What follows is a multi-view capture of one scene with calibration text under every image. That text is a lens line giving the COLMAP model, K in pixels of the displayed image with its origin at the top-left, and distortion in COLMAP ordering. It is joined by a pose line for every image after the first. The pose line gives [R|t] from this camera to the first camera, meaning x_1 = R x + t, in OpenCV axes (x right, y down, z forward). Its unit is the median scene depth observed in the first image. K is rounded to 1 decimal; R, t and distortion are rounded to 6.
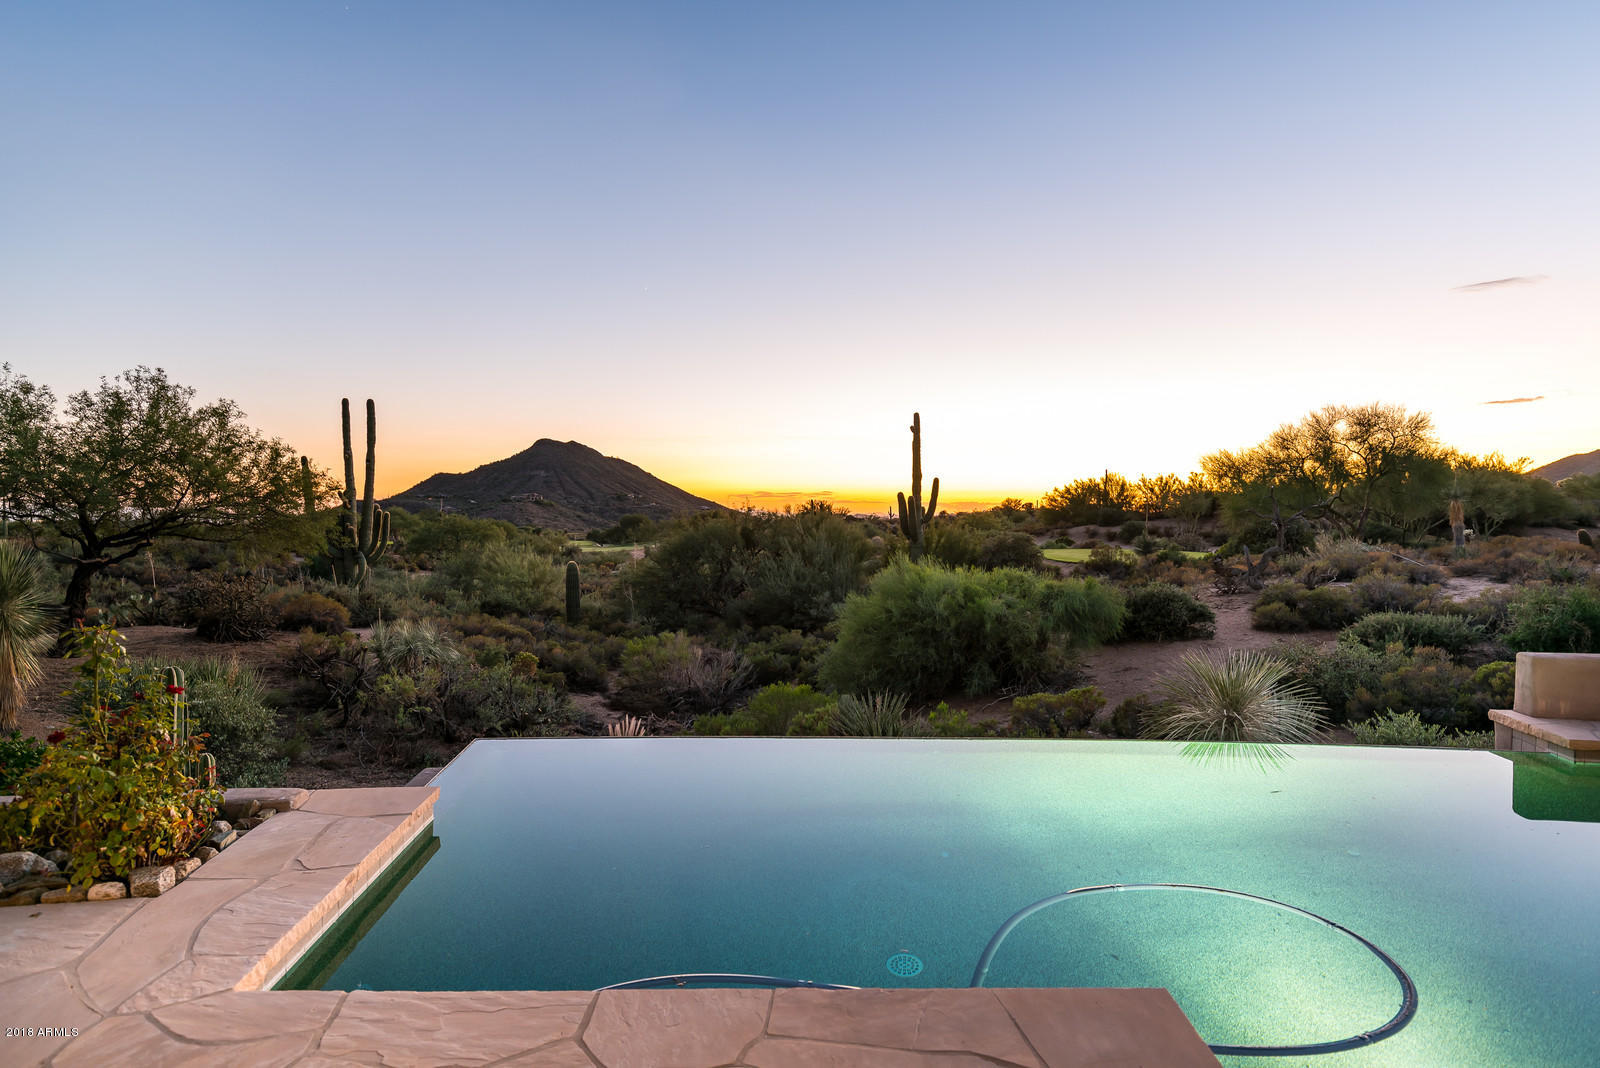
lens RADIAL K [[886.8, 0, 802.4], [0, 886.8, 532.9], [0, 0, 1]] dist [0.003413, 0.000992]
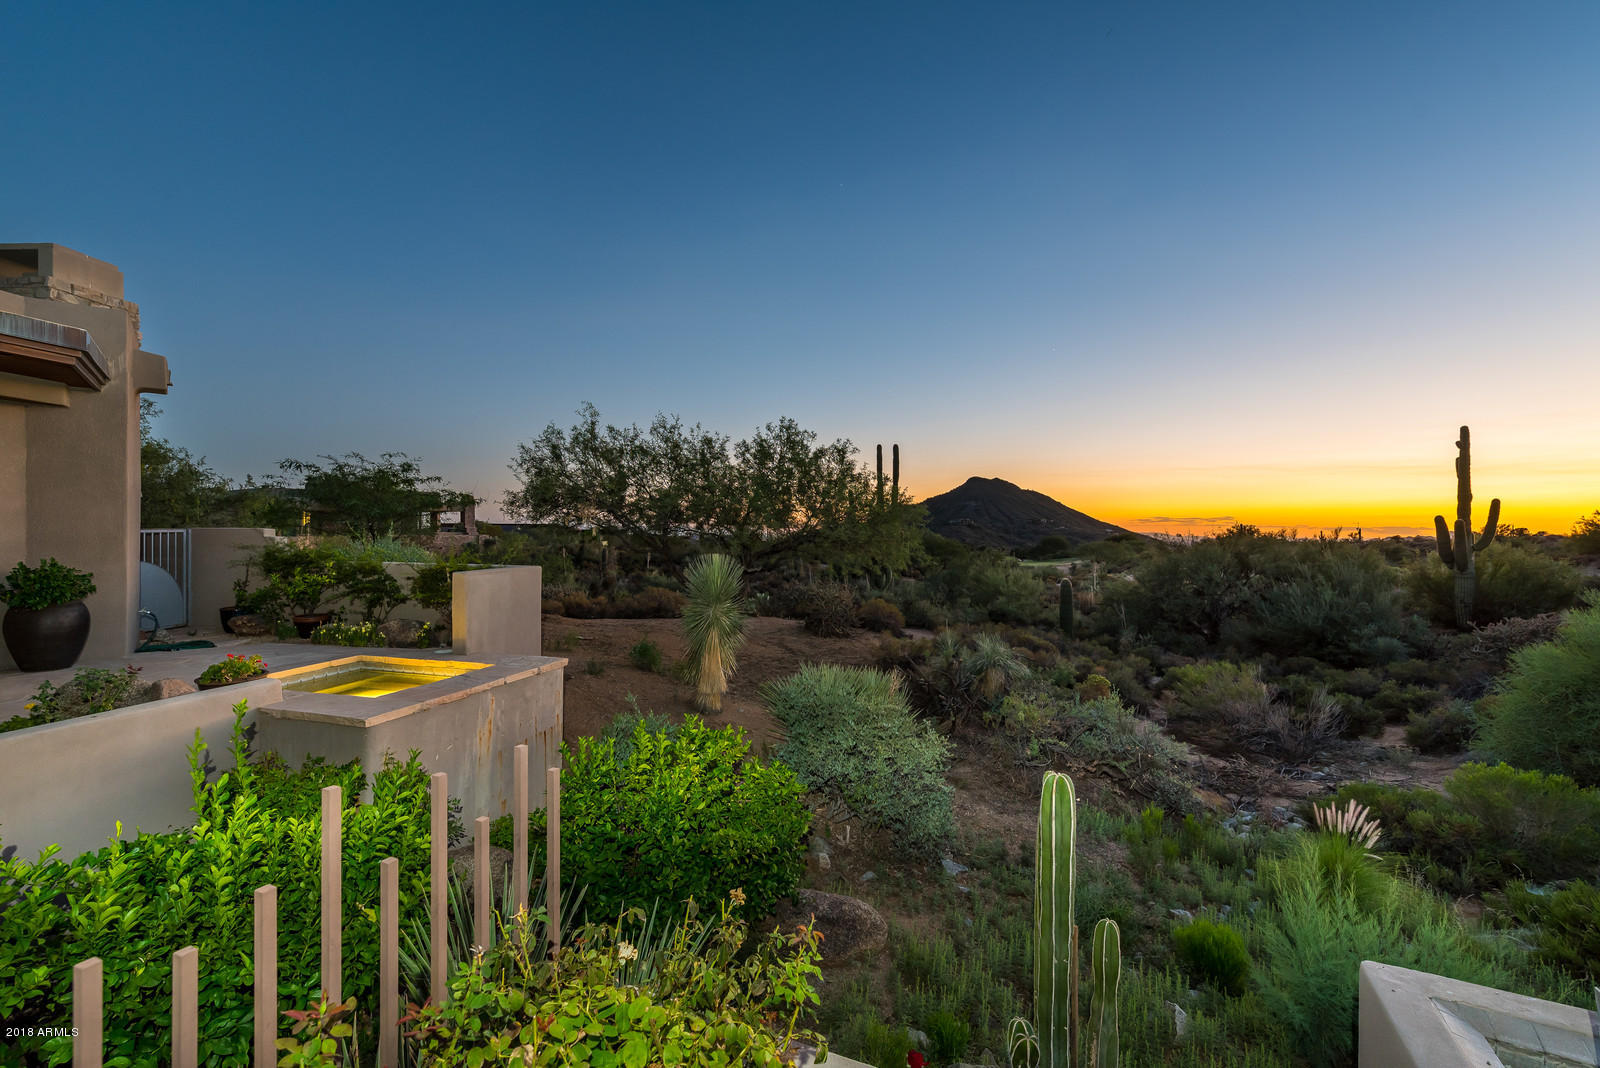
lens RADIAL K [[688.0, 0, 798.0], [0, 688.0, 533.5], [0, 0, 1]] dist [0.000469, -0.000043]
pose [[0.861787, 0.009154, -0.507187, -0.034901], [-0.021028, 0.999622, -0.017688, -0.000659], [0.506834, 0.025908, 0.861654, 0.026168]]
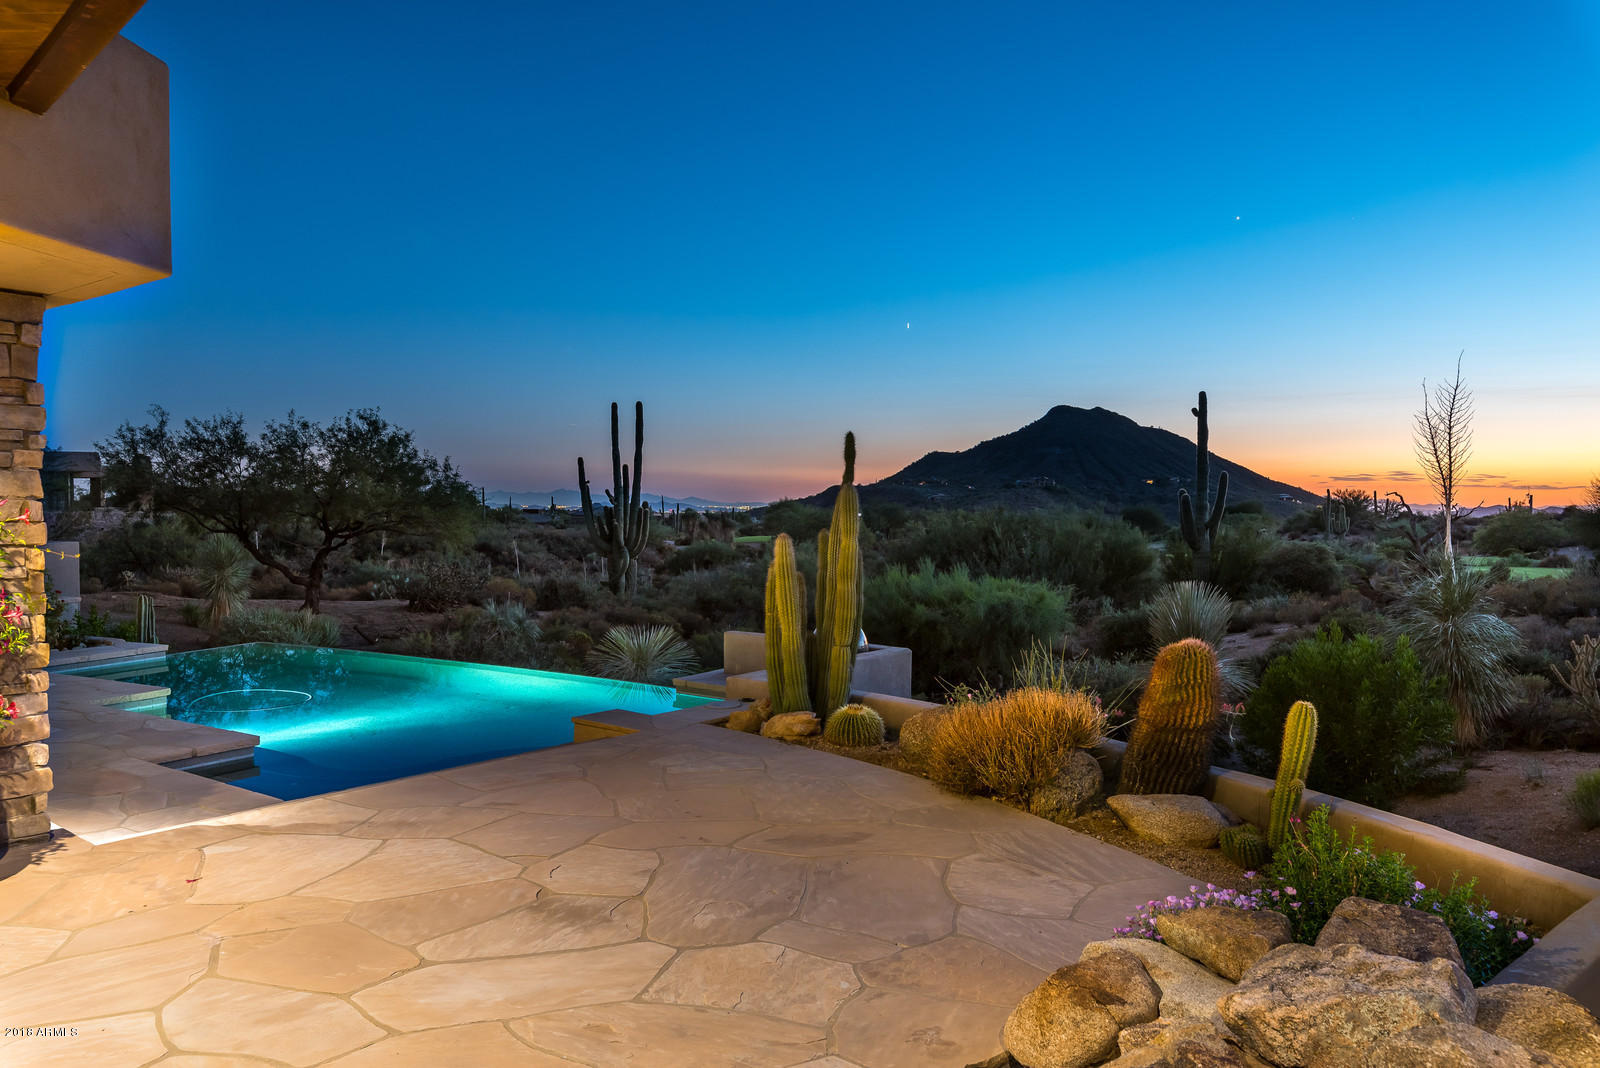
lens RADIAL K [[1175.3, 0, 801.9], [0, 1175.3, 533.3], [0, 0, 1]] dist [-0.004806, -0.001106]
pose [[0.874819, 0.020720, -0.484007, 0.120603], [-0.018646, 0.999785, 0.009098, -0.003425], [0.484091, 0.001066, 0.875017, -0.042995]]
